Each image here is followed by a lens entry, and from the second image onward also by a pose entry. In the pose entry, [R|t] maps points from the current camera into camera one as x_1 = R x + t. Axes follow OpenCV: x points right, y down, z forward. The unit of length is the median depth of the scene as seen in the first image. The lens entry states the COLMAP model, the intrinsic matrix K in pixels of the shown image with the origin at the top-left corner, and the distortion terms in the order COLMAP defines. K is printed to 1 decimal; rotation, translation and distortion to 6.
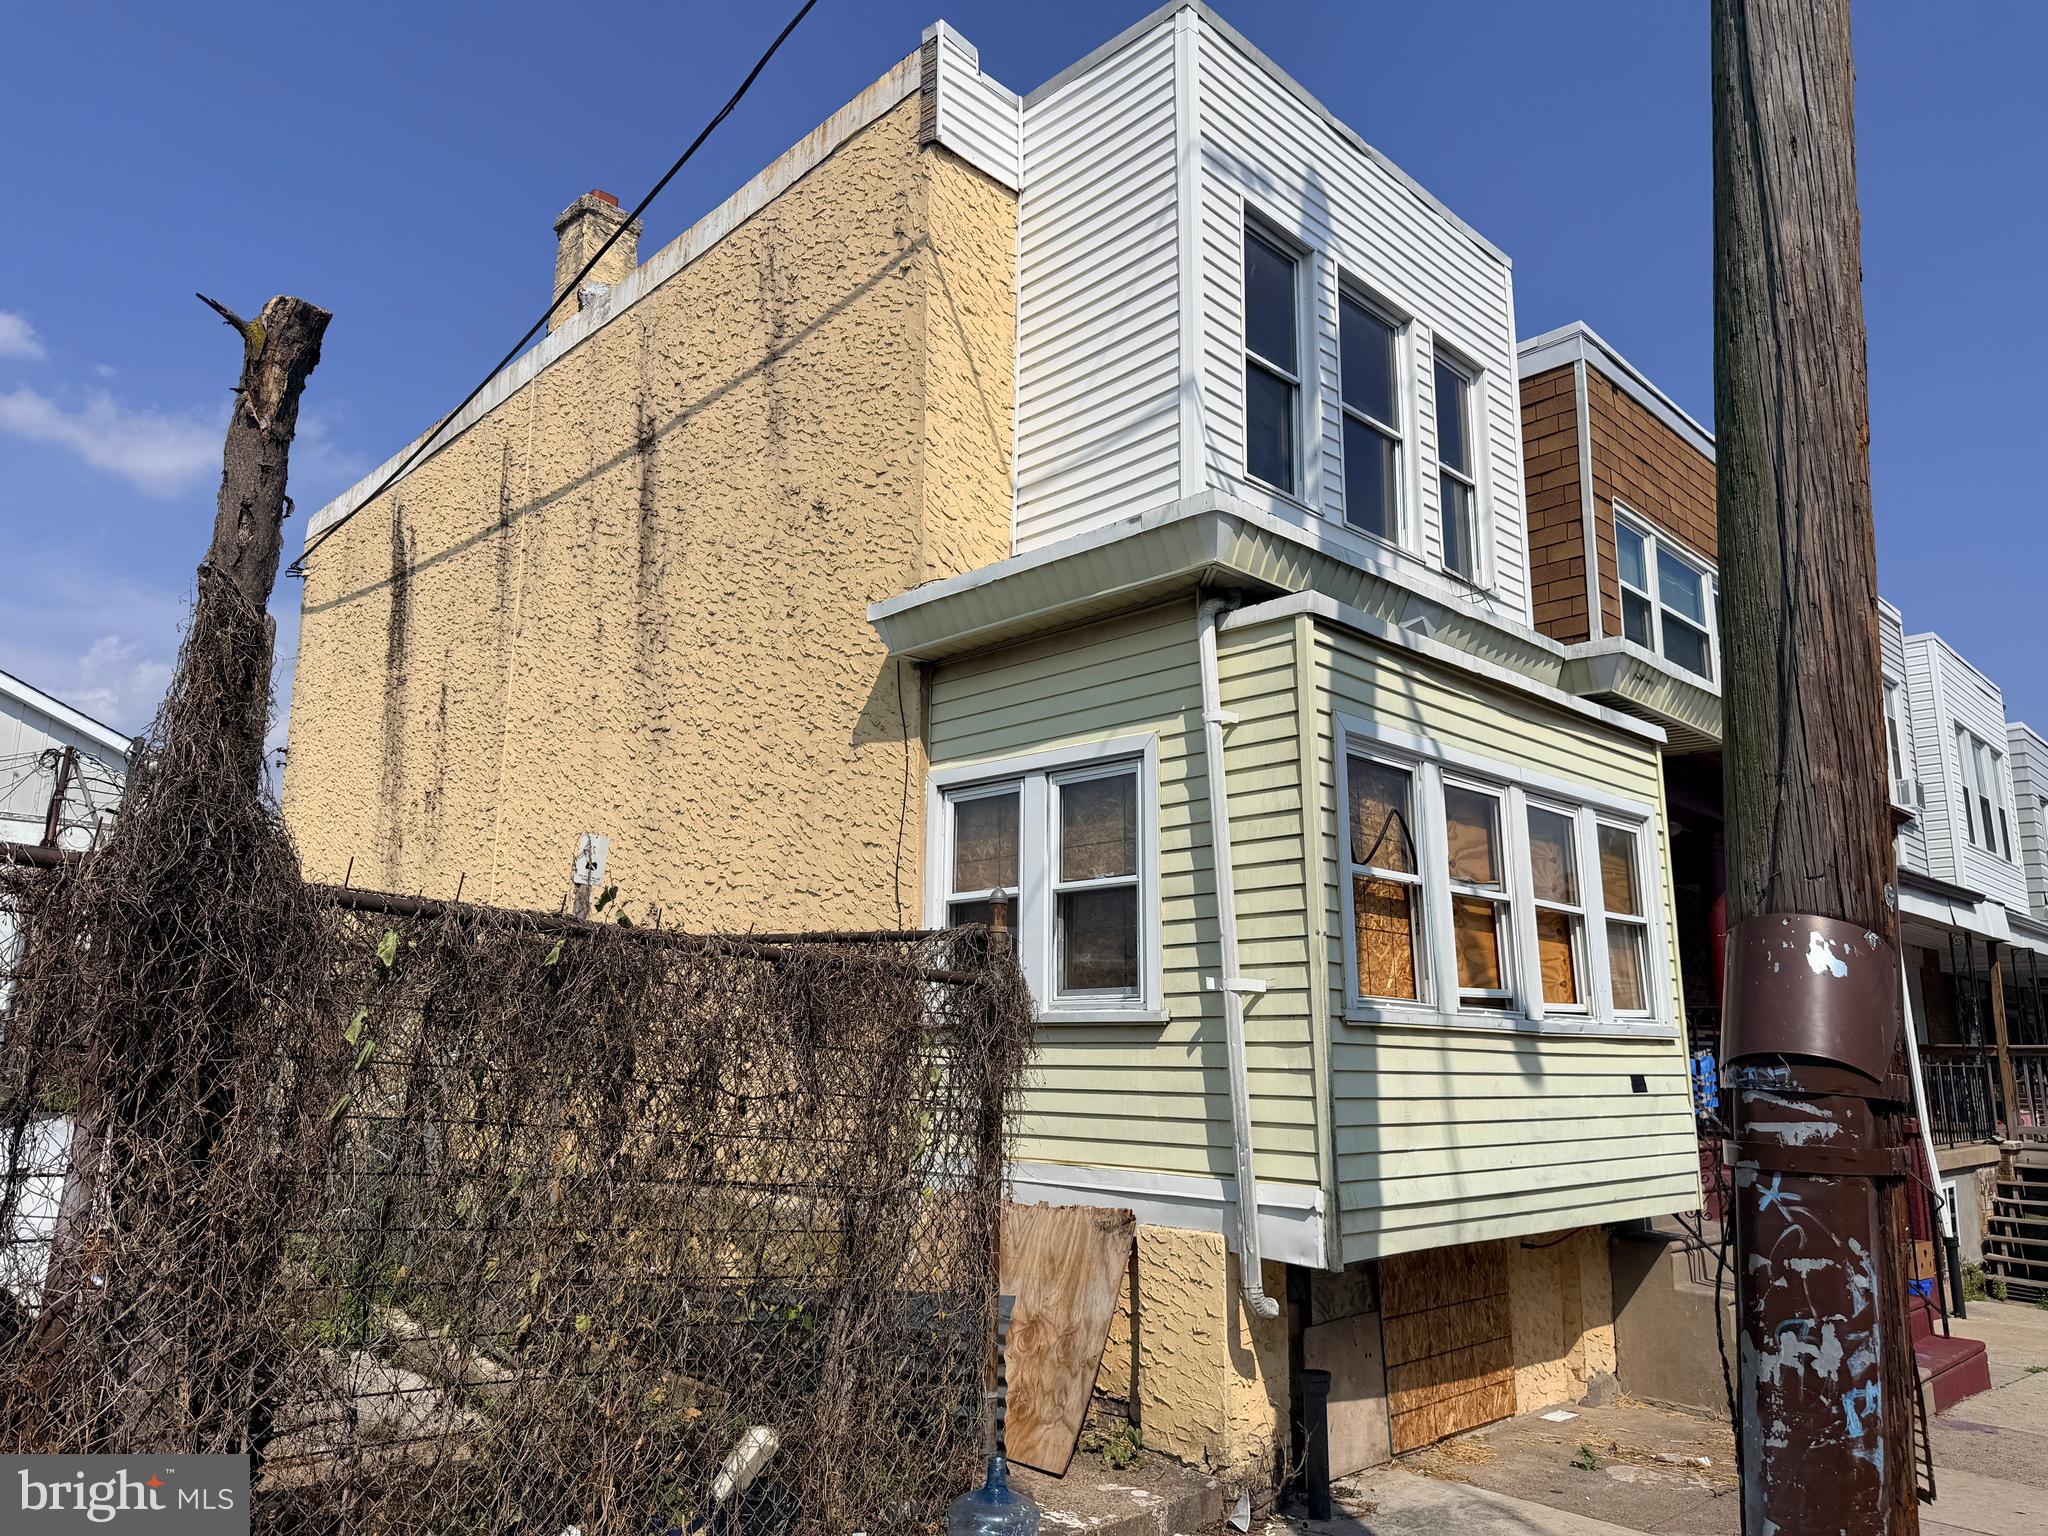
lens RADIAL K [[1449.7, 0, 1024.0], [0, 1449.7, 768.0], [0, 0, 1]] dist [-0.003726, 0.000873]
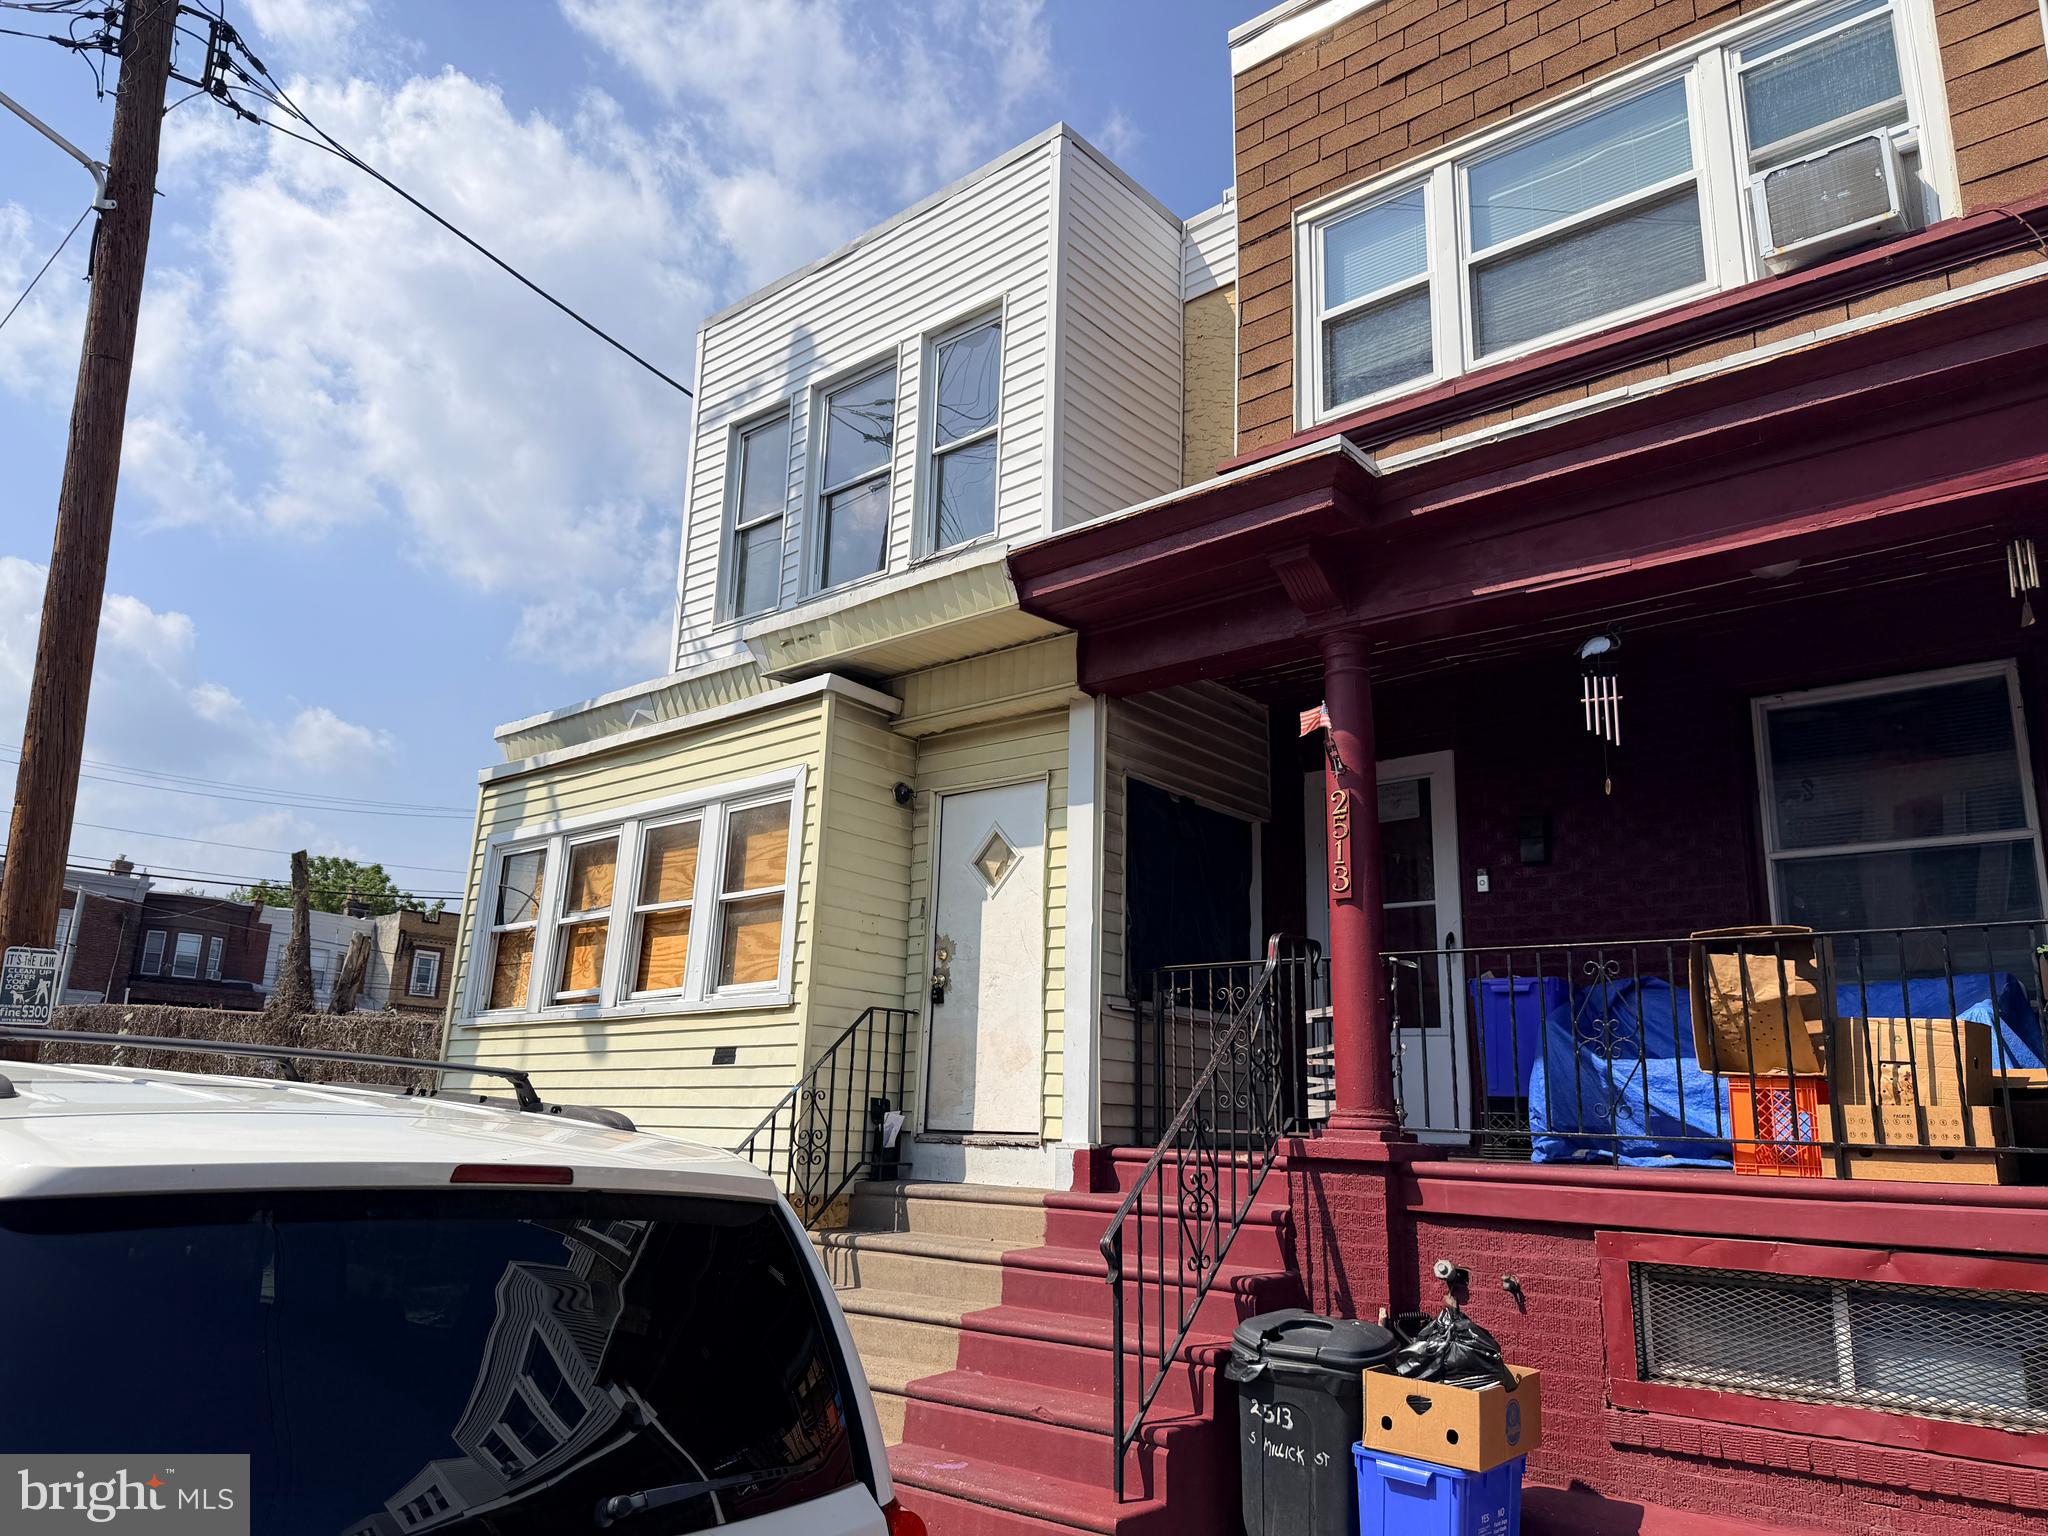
lens RADIAL K [[1449.7, 0, 1024.0], [0, 1449.7, 768.0], [0, 0, 1]] dist [-0.003726, 0.000873]
pose [[0.104288, -0.259586, -0.960072, 1.653293], [0.178248, 0.954584, -0.238740, 0.341230], [0.978443, -0.146234, 0.145822, 1.211622]]
